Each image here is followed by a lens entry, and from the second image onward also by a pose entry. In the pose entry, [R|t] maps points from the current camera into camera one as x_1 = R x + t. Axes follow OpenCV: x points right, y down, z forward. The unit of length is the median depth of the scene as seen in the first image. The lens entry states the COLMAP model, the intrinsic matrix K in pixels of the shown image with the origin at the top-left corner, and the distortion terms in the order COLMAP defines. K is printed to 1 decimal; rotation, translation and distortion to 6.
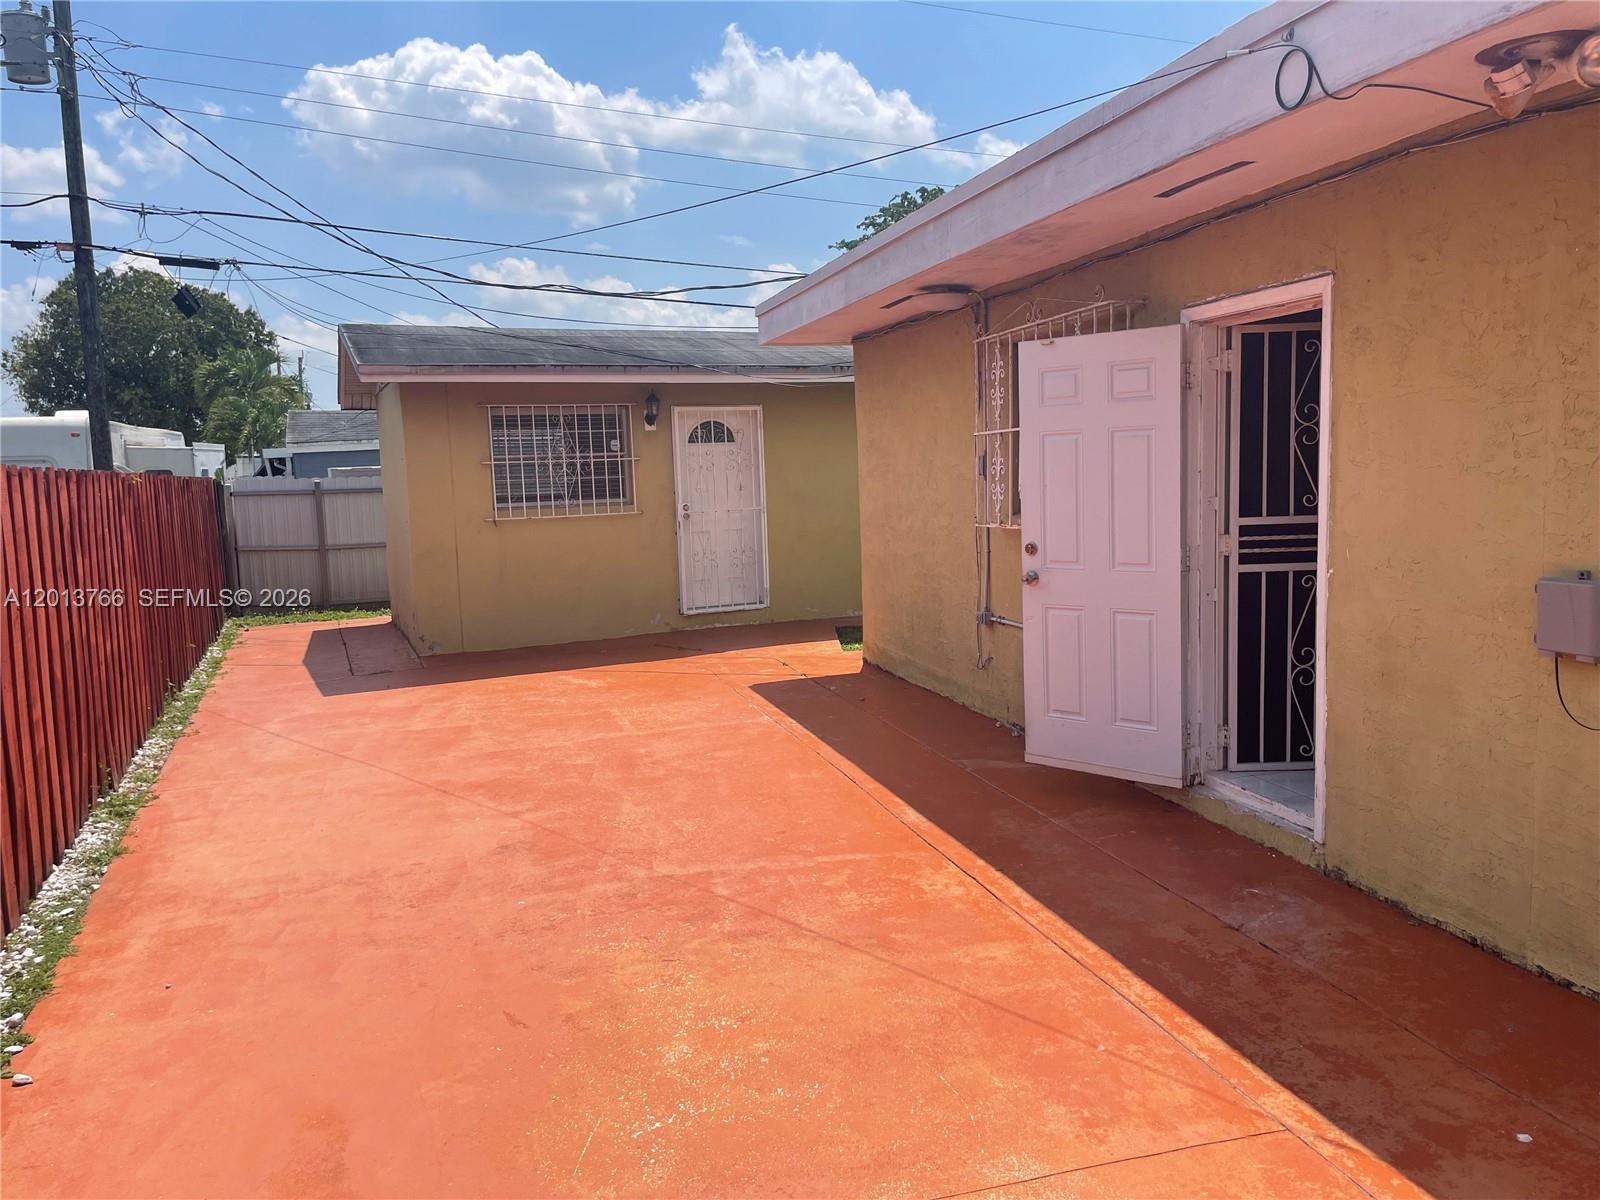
lens RADIAL K [[1216.7, 0, 812.0], [0, 1216.7, 599.2], [0, 0, 1]] dist [0.085986, -0.118398]
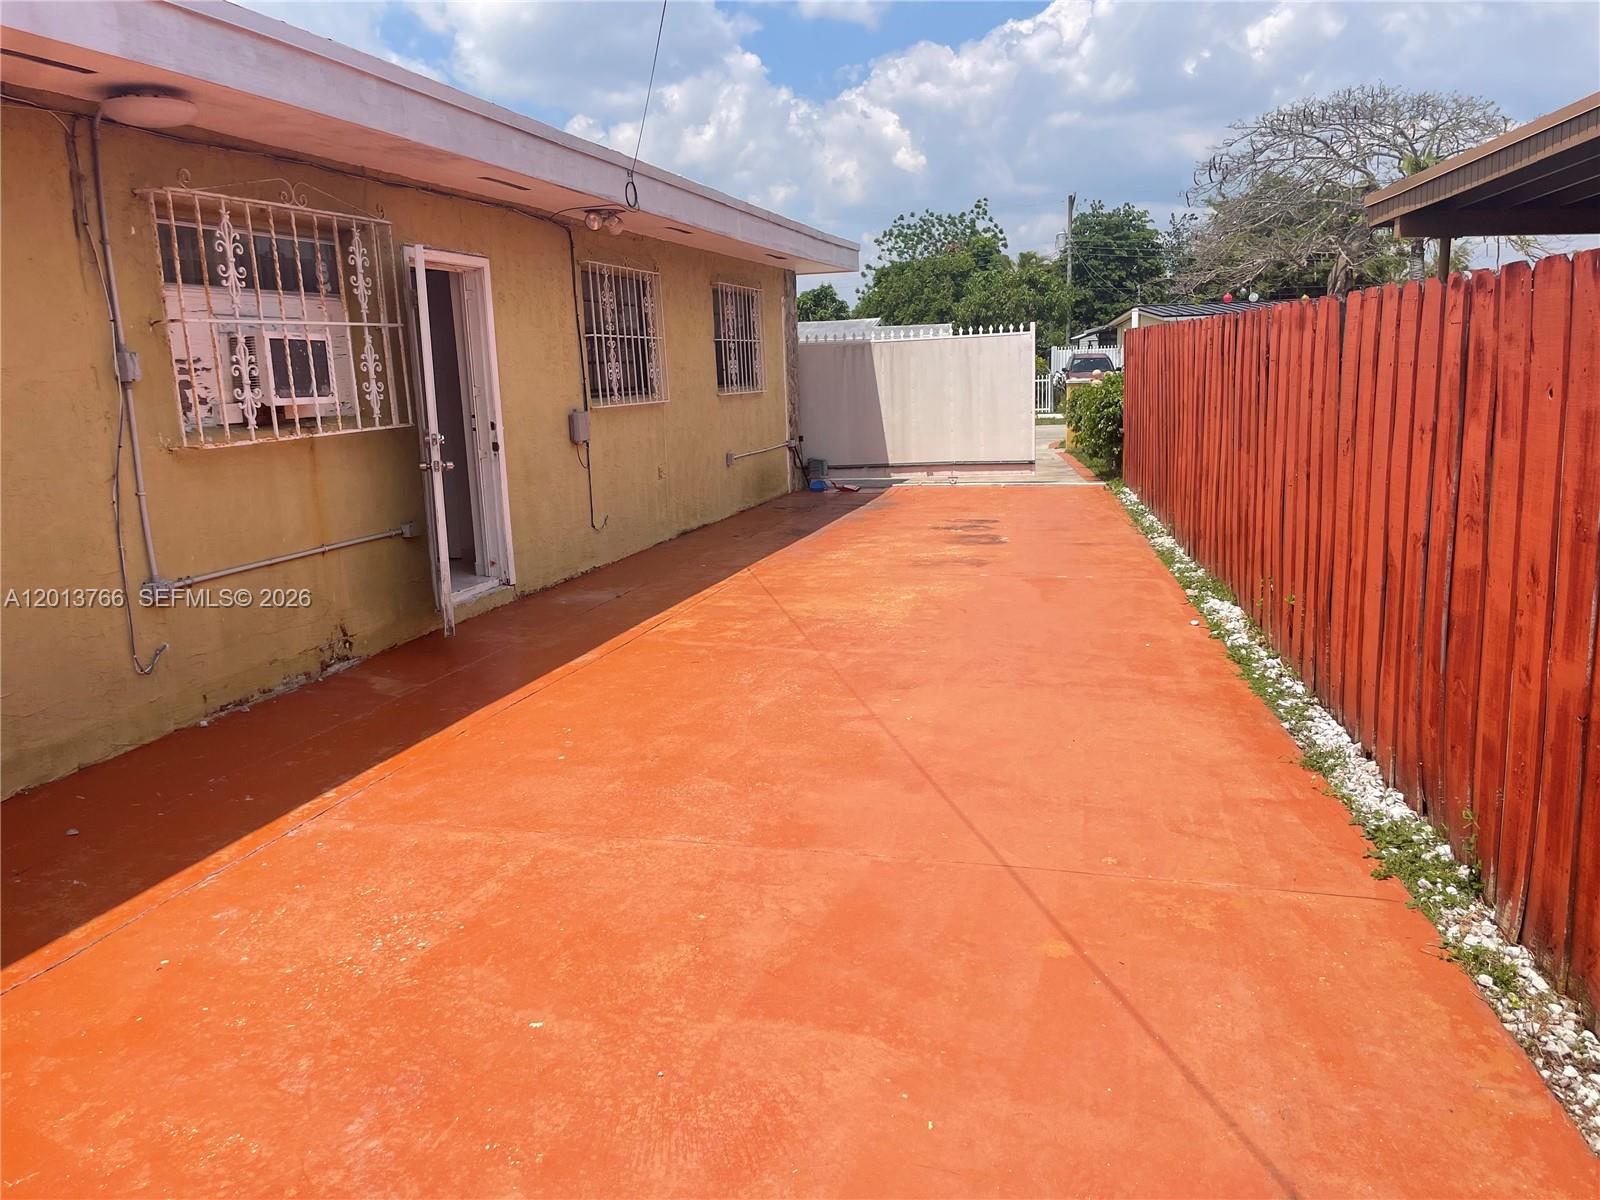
lens RADIAL K [[1216.7, 0, 802.1], [0, 1216.7, 592.8], [0, 0, 1]] dist [0.085986, -0.118398]
pose [[-0.852831, -0.036067, 0.520940, -0.652472], [0.116926, 0.959091, 0.257823, -0.148249], [-0.508928, 0.280791, -0.813725, 1.697244]]
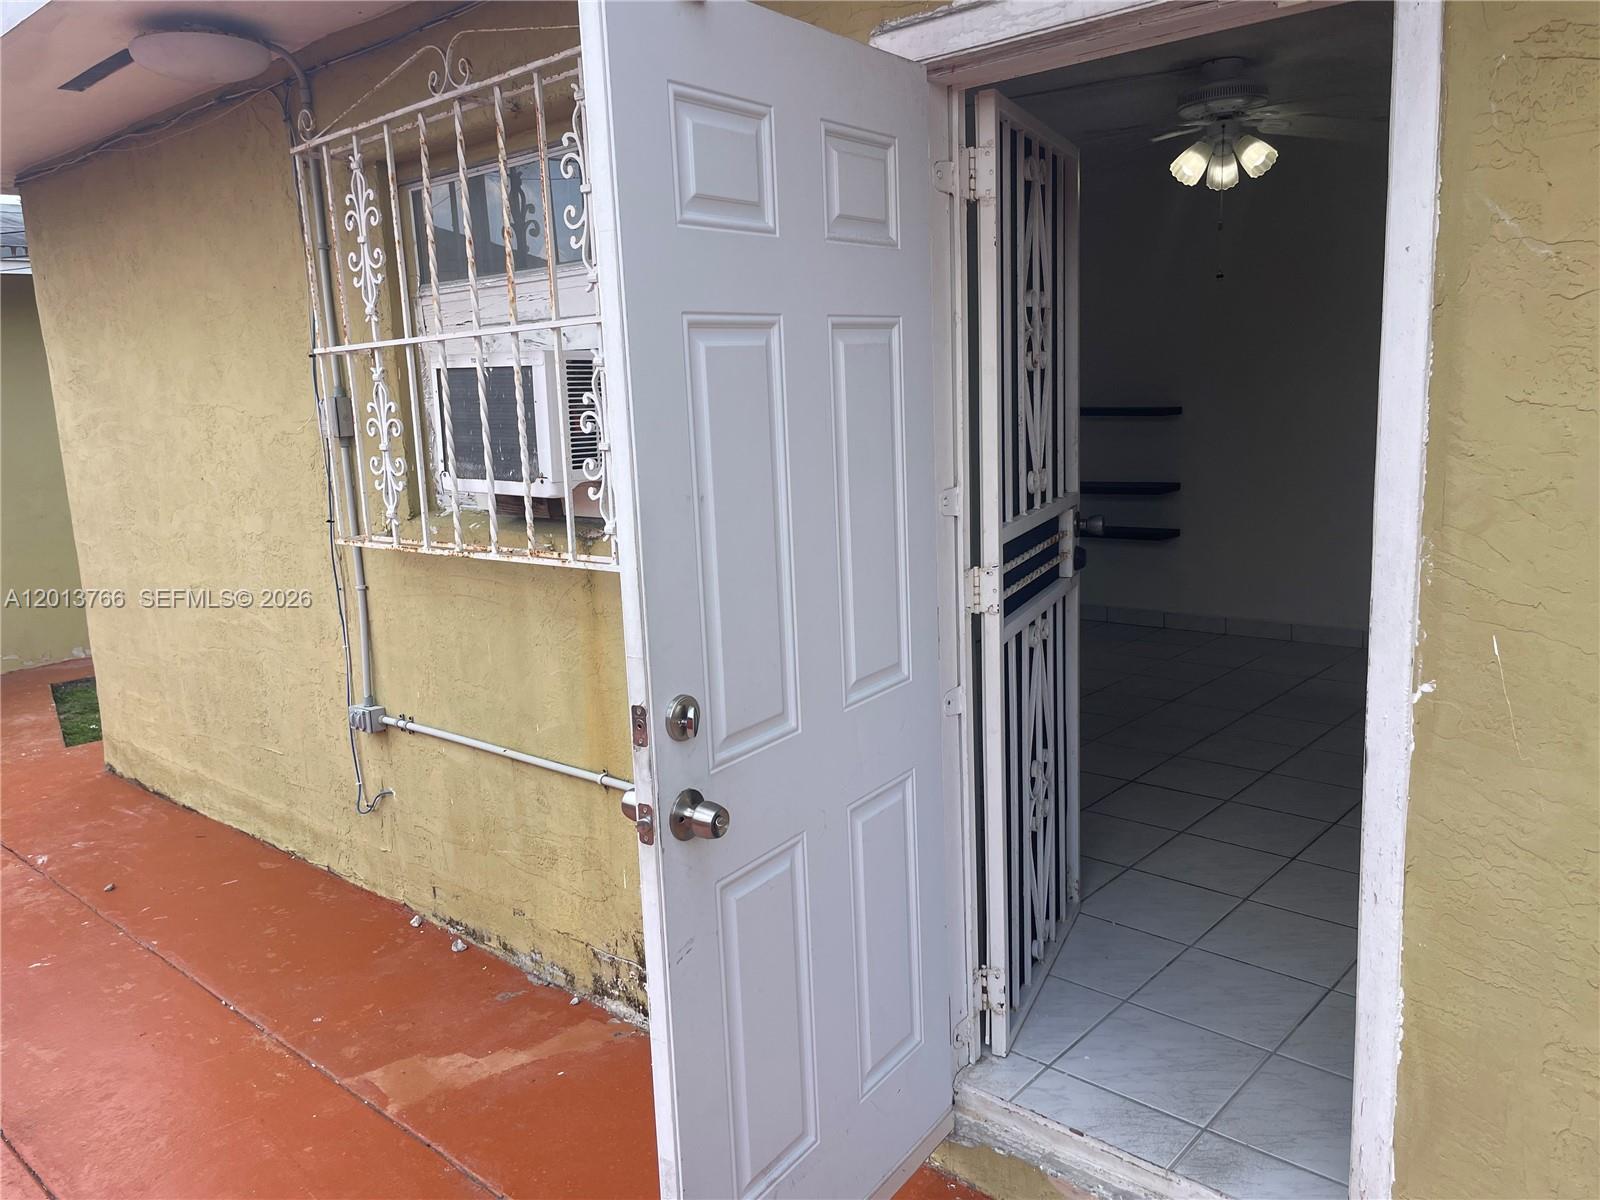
lens RADIAL K [[1216.7, 0, 806.4], [0, 1216.7, 601.0], [0, 0, 1]] dist [0.085986, -0.118398]
pose [[0.847225, -0.096825, 0.522336, 0.041477], [0.072168, 0.995112, 0.067408, -0.066923], [-0.526310, -0.019414, 0.850071, 0.574356]]
